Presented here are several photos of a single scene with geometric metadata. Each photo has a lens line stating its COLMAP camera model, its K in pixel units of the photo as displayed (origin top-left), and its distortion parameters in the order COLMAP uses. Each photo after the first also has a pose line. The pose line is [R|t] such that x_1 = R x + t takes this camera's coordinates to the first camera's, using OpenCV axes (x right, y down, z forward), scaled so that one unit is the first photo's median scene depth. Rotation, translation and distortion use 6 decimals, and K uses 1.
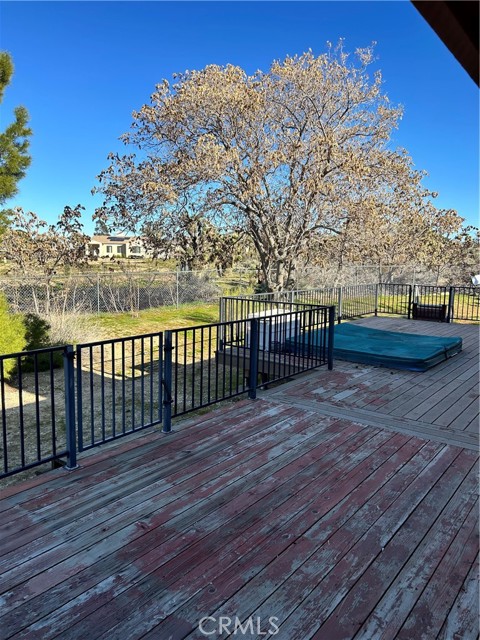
lens RADIAL K [[489.7, 0, 242.8], [0, 489.7, 320.8], [0, 0, 1]] dist [0.052689, -0.055908]
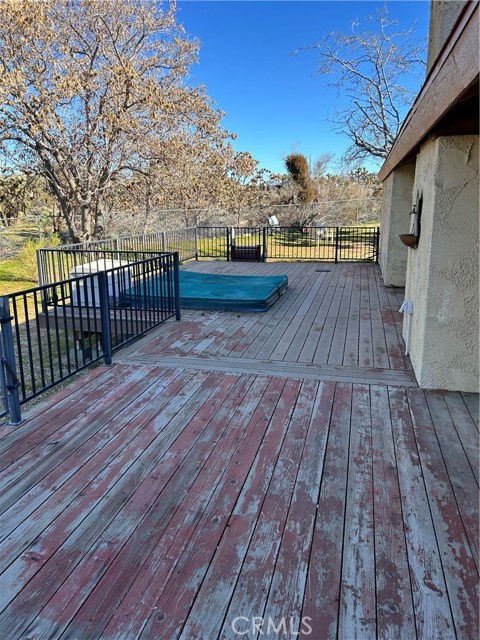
lens RADIAL K [[489.7, 0, 239.5], [0, 489.7, 318.7], [0, 0, 1]] dist [0.052689, -0.055908]
pose [[0.920337, -0.113776, 0.374212, -0.097106], [0.074827, 0.990301, 0.117065, -0.006728], [-0.383902, -0.079738, 0.919925, 0.132826]]
